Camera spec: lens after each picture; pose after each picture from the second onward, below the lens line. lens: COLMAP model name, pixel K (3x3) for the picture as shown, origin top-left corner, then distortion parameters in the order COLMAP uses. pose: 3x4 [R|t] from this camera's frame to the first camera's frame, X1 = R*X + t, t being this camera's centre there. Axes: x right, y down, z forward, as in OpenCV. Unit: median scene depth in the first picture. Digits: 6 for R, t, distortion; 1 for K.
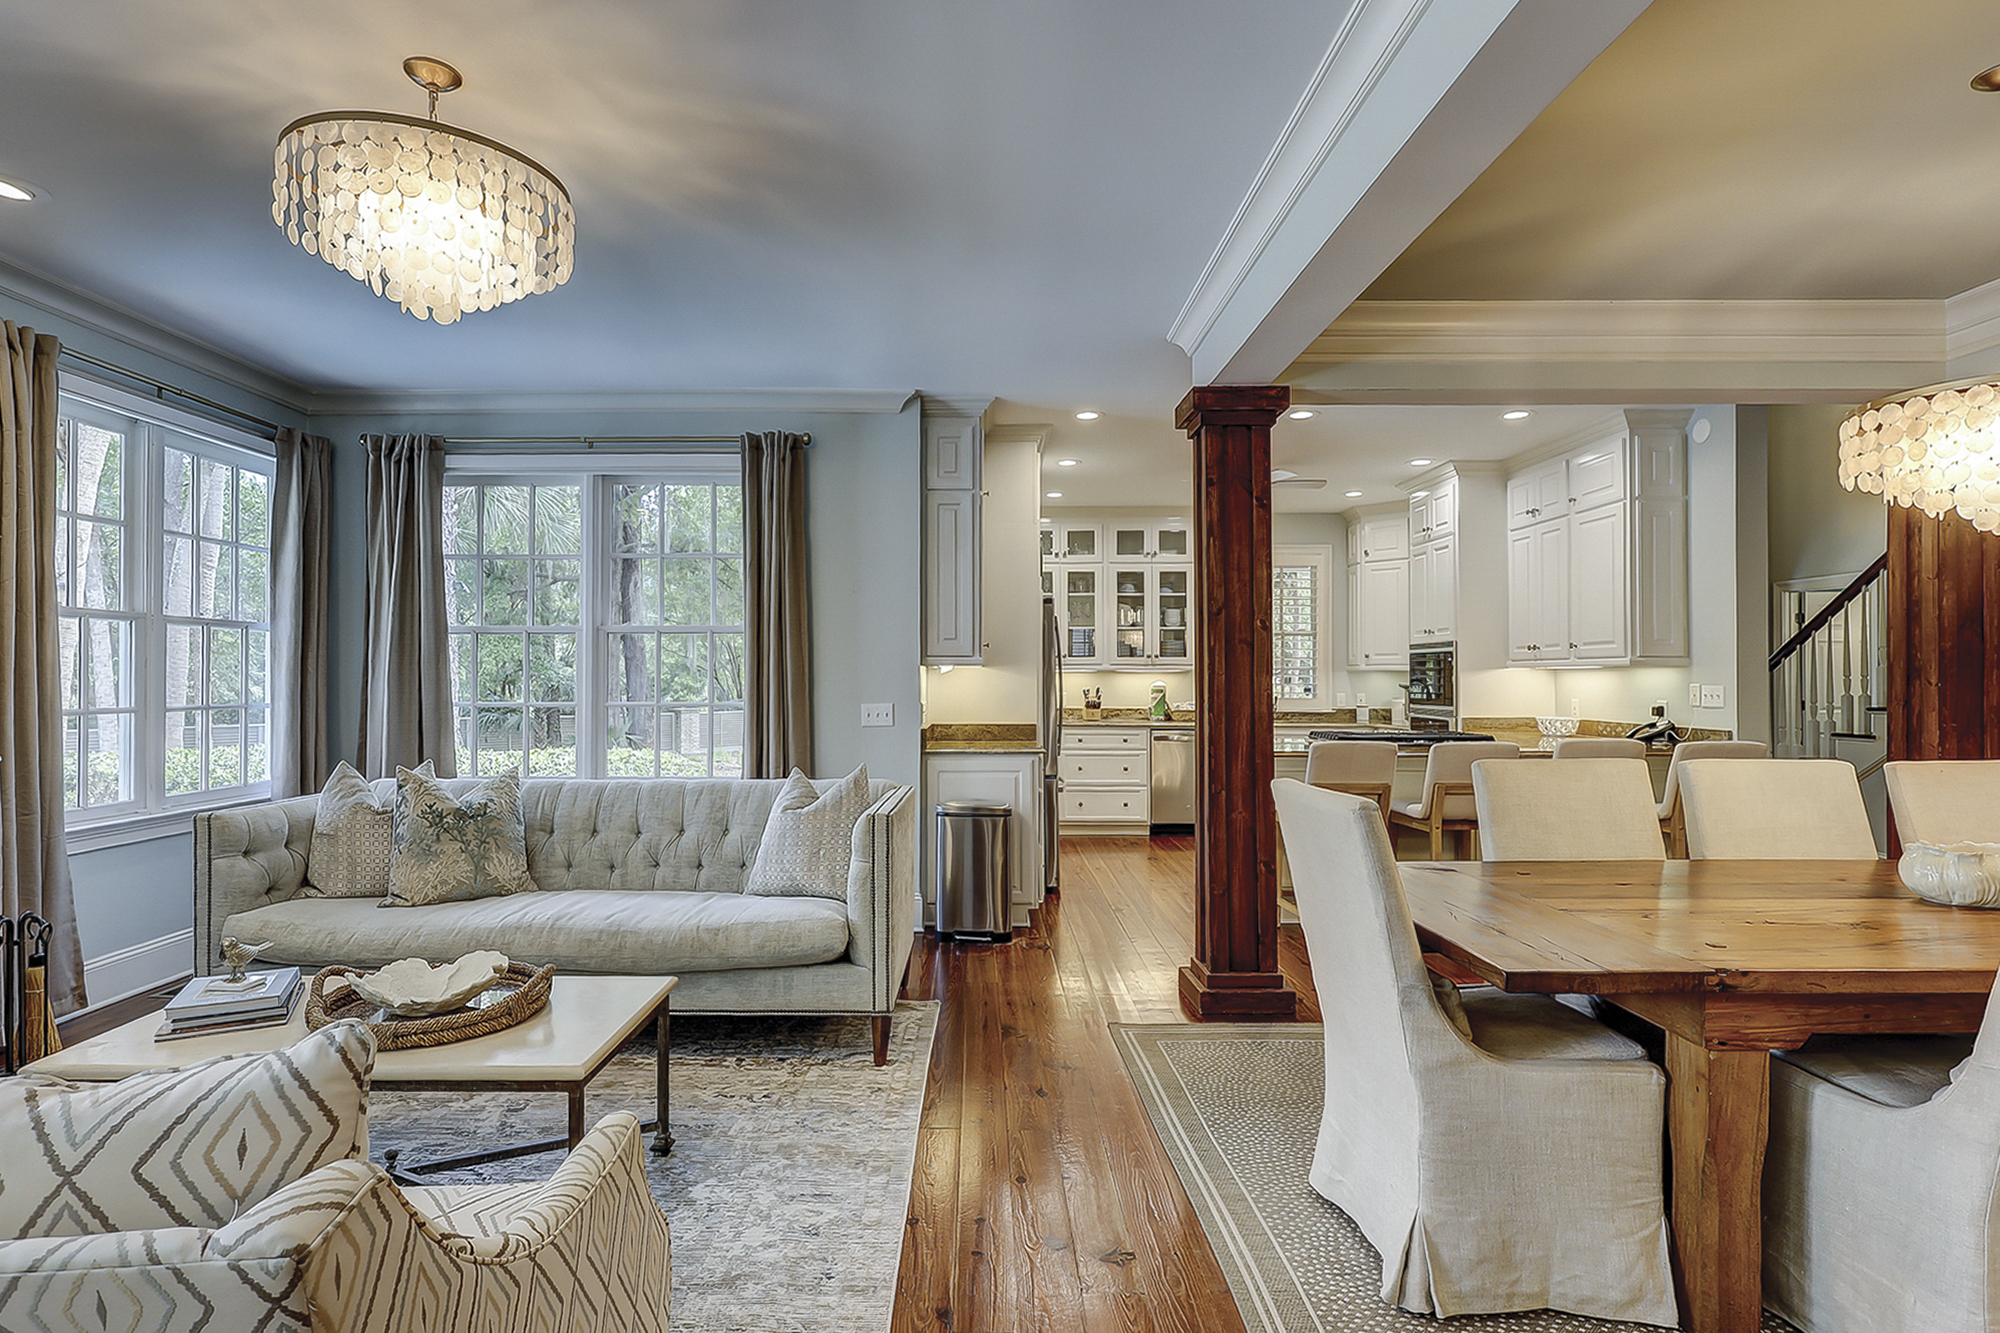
lens RADIAL K [[989.5, 0, 977.9], [0, 989.5, 672.8], [0, 0, 1]] dist [-0.002444, 0.000288]
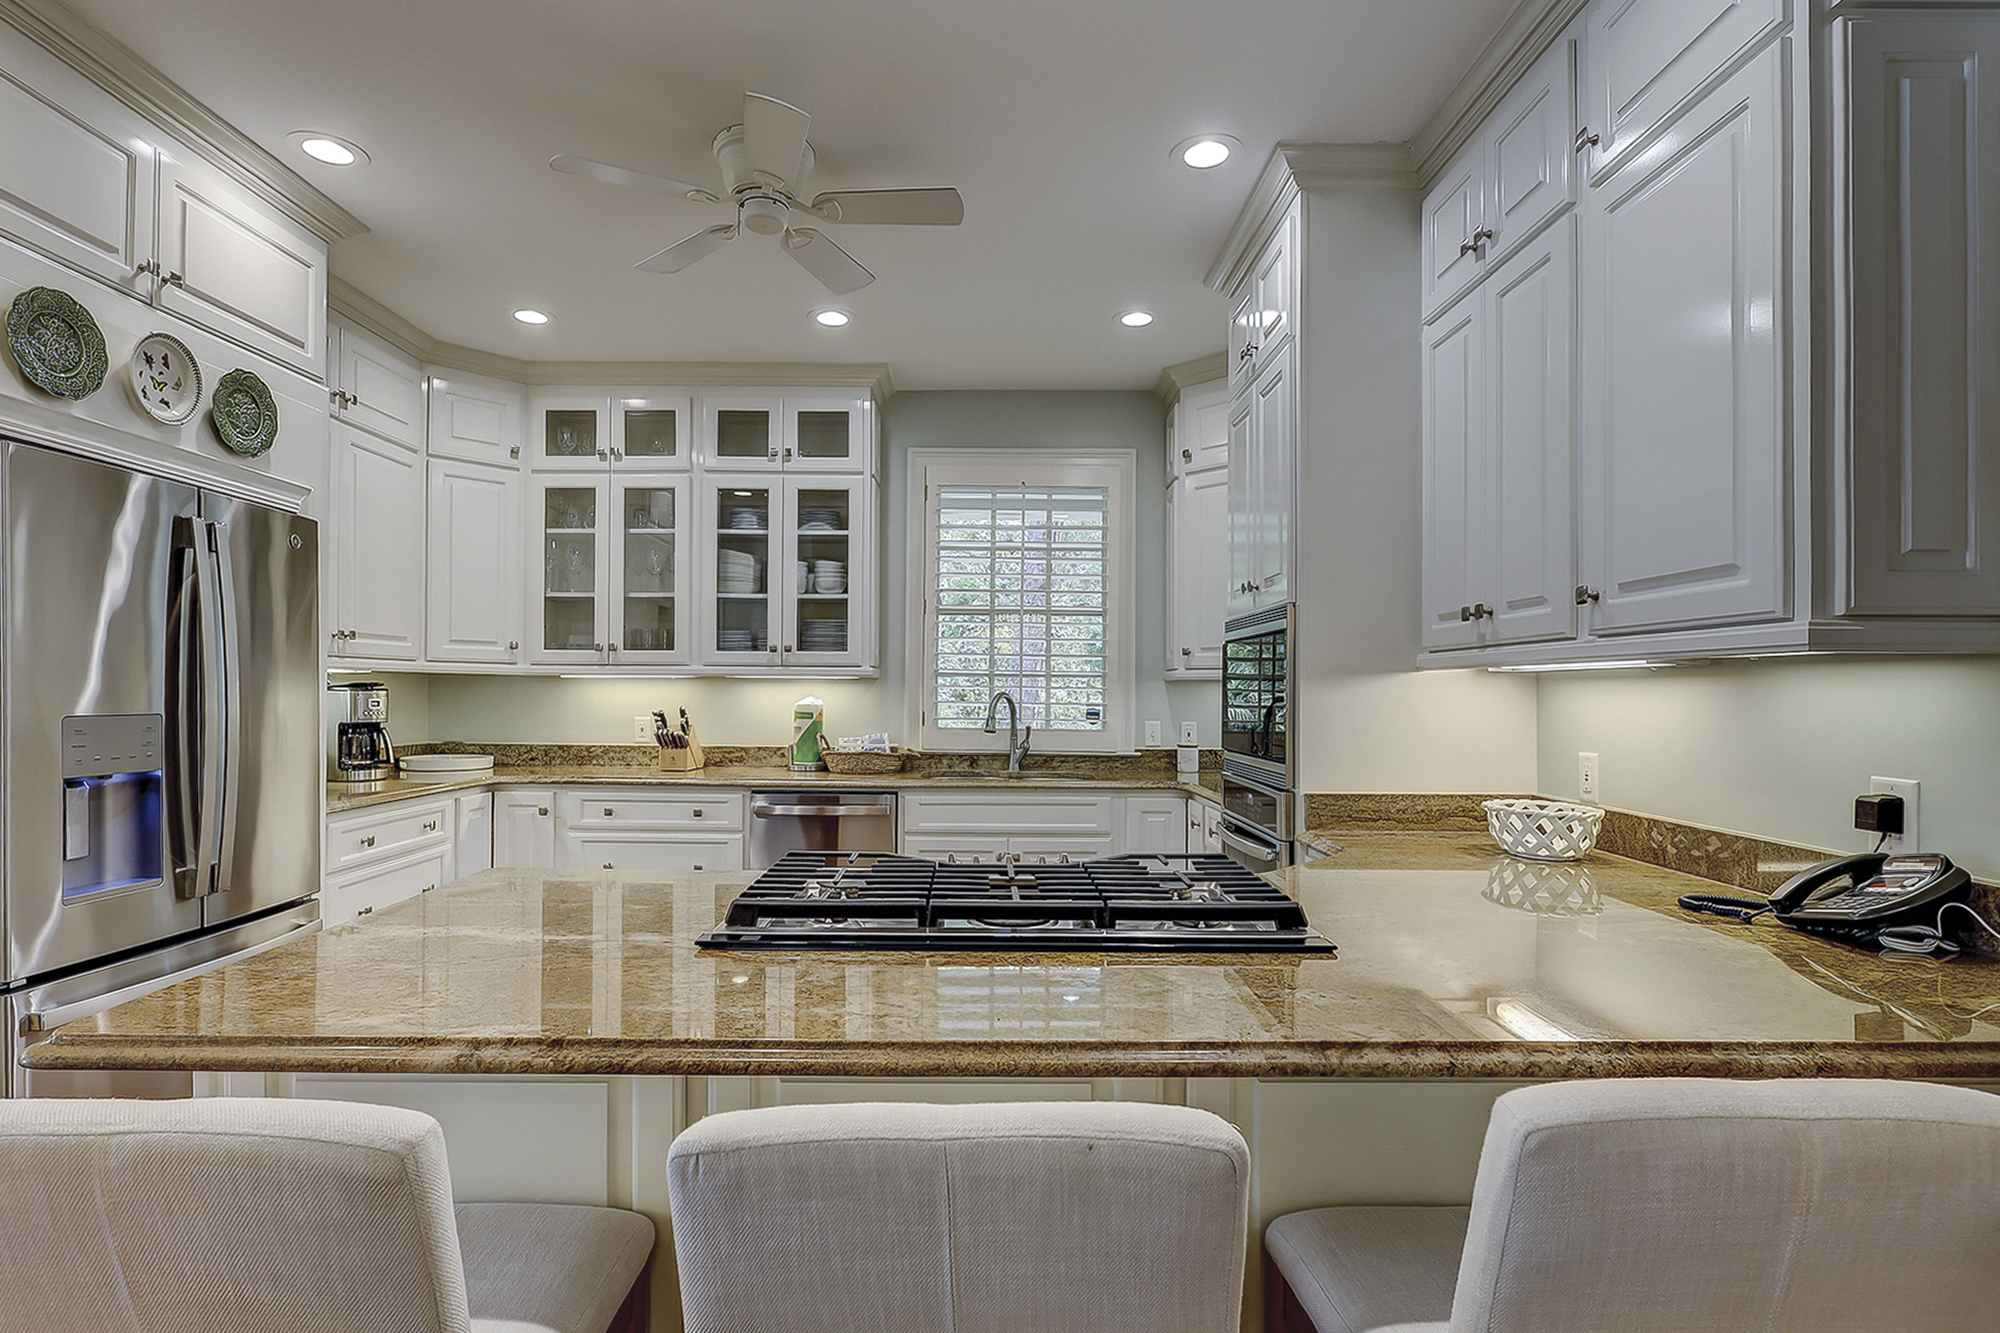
lens RADIAL K [[983.7, 0, 994.3], [0, 983.7, 687.9], [0, 0, 1]] dist [-0.000772, -0.001877]
pose [[0.999891, 0.006635, 0.013158, 0.358253], [-0.006655, 0.999977, 0.001533, 0.002741], [-0.013148, -0.001621, 0.999912, 0.603800]]
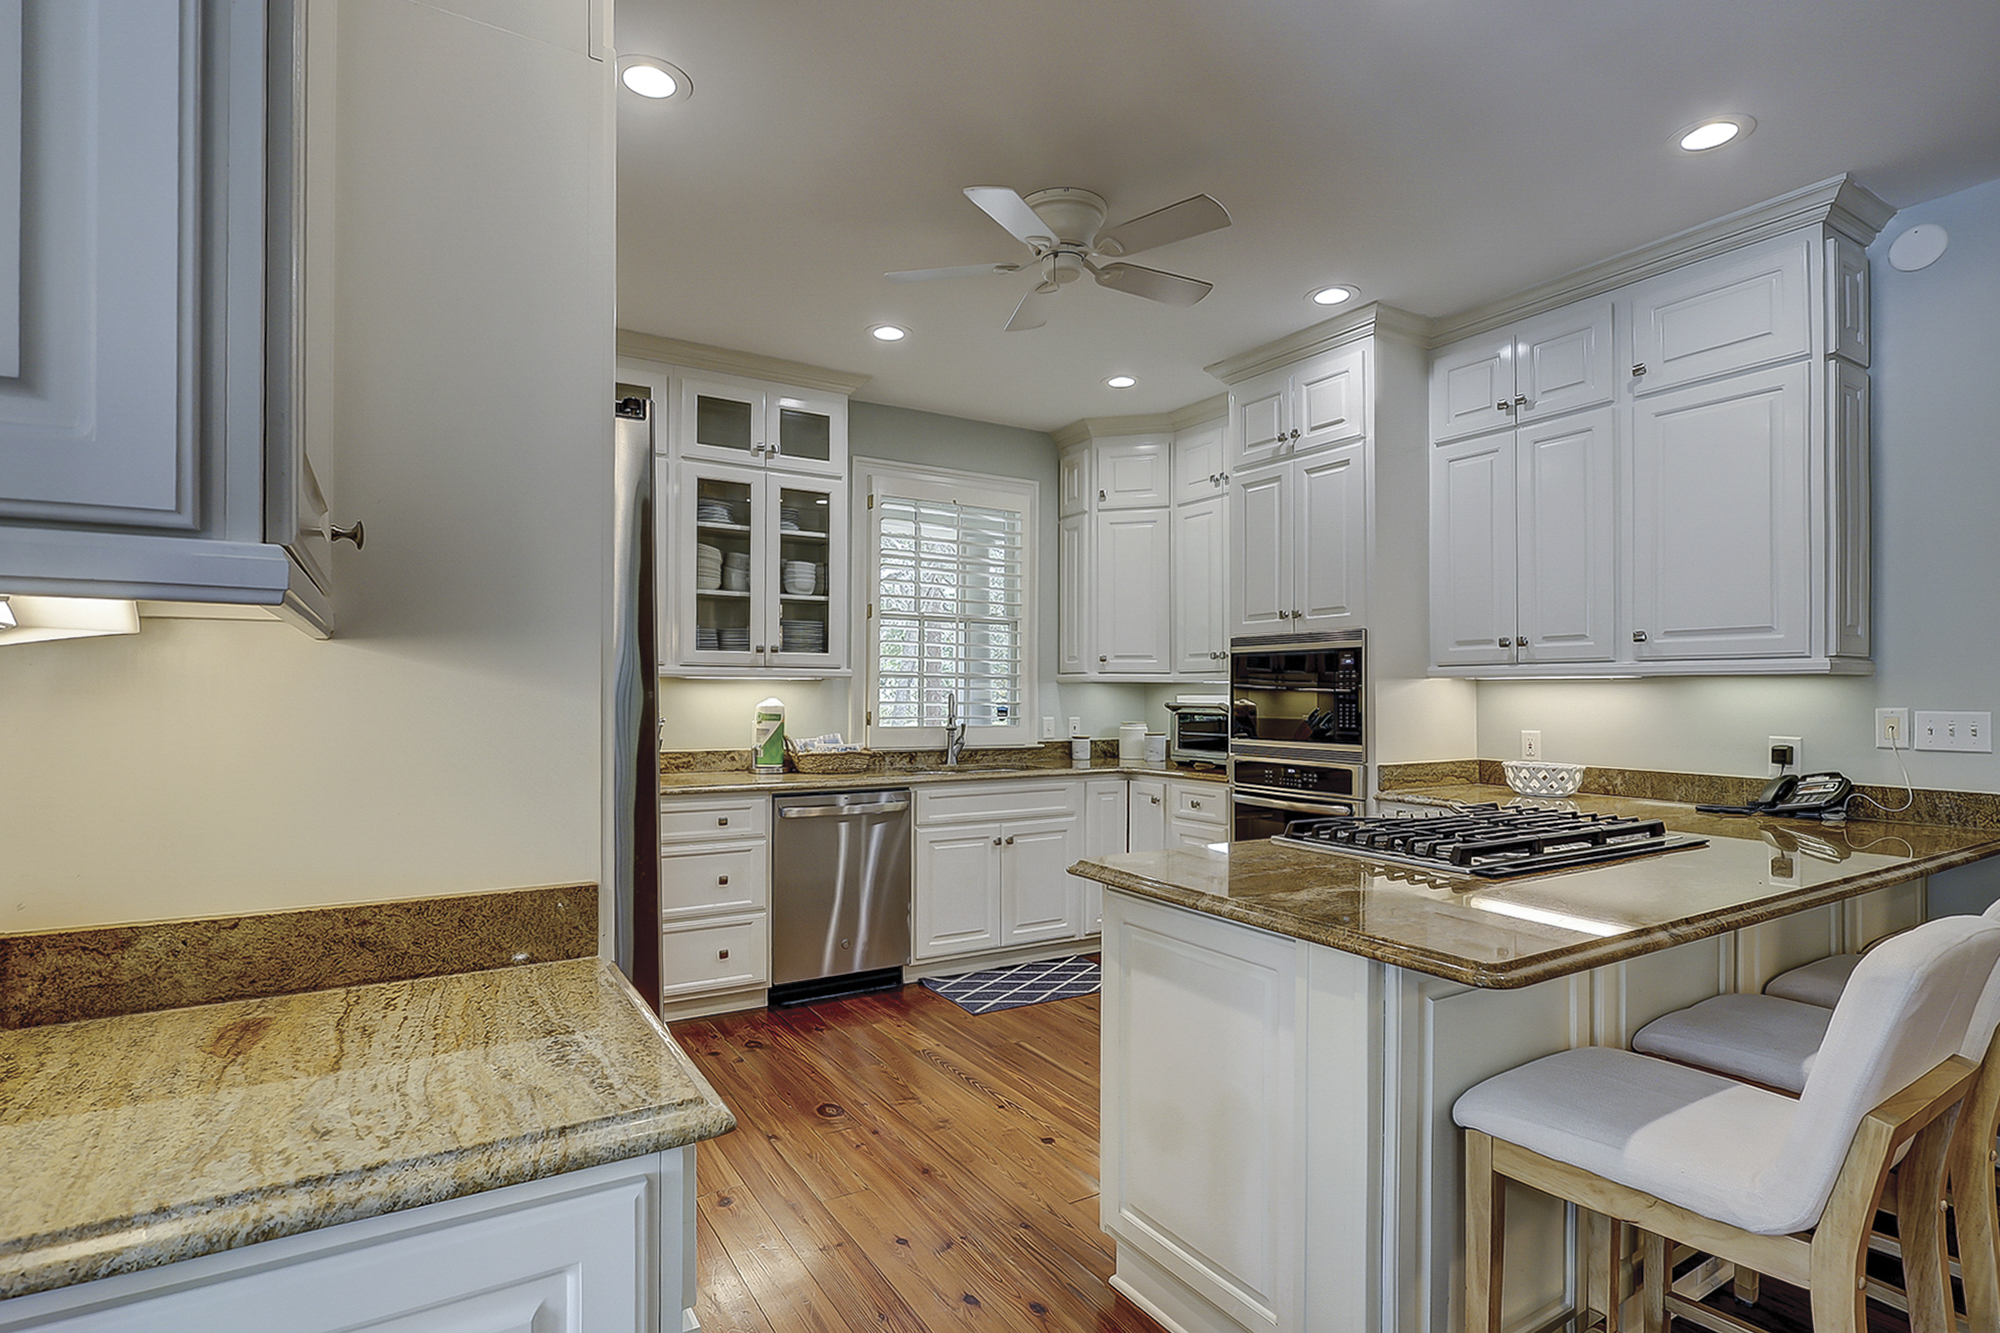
lens RADIAL K [[983.7, 0, 994.3], [0, 983.7, 687.9], [0, 0, 1]] dist [-0.000772, -0.001877]
pose [[0.849501, 0.005283, 0.527560, 0.009503], [-0.006793, 0.999976, 0.000924, 0.002210], [-0.527543, -0.004369, 0.849517, 0.638861]]
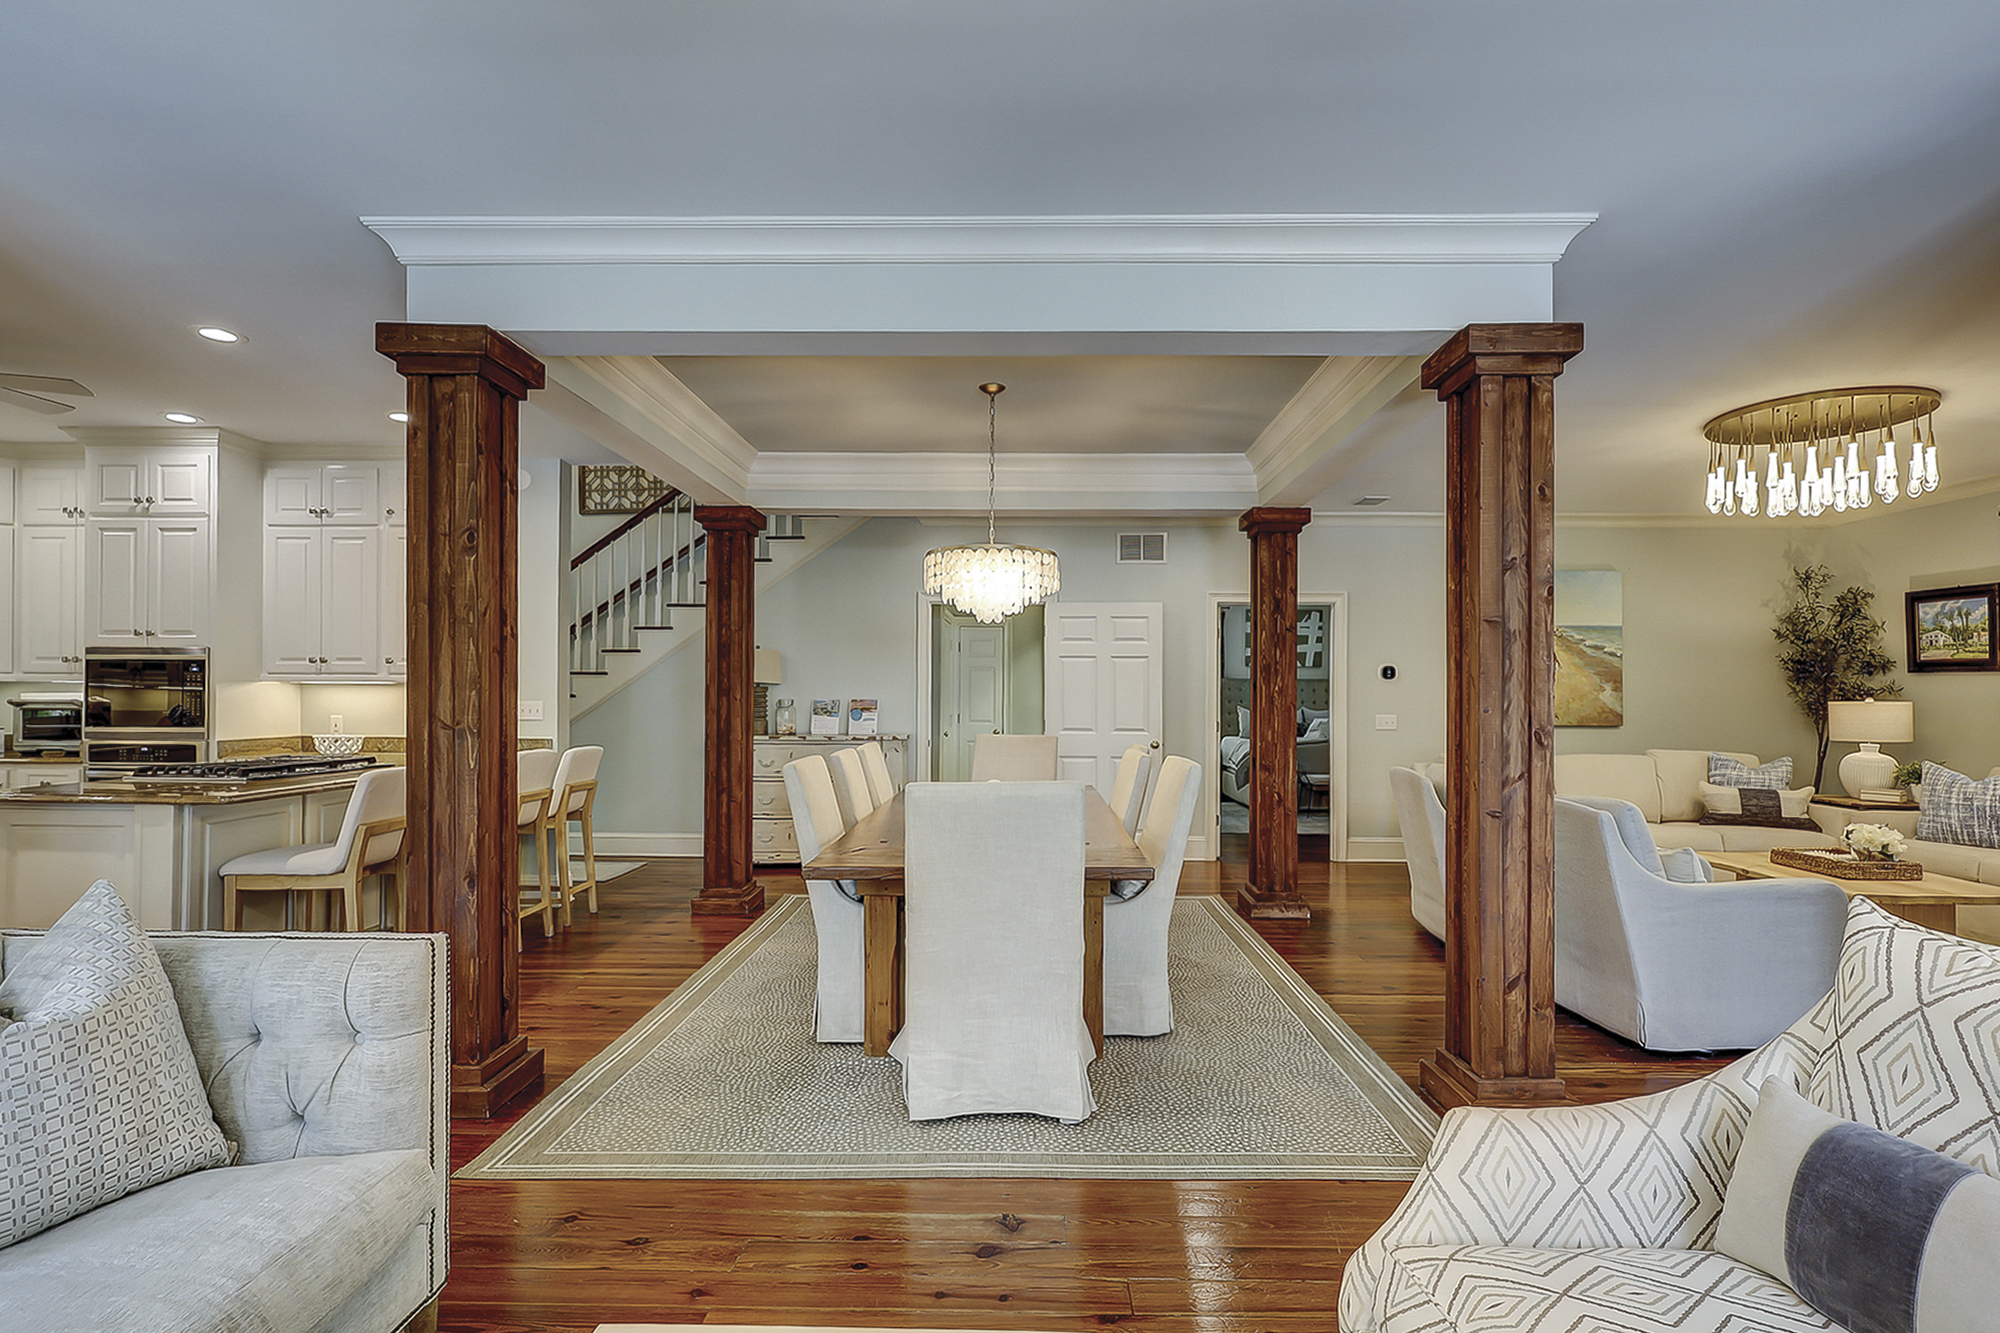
lens RADIAL K [[983.7, 0, 994.3], [0, 983.7, 687.9], [0, 0, 1]] dist [-0.000772, -0.001877]
pose [[0.022285, 0.008364, 0.999717, -0.315702], [-0.010288, 0.999914, -0.008136, 0.001386], [-0.999699, -0.010104, 0.022369, 0.333078]]
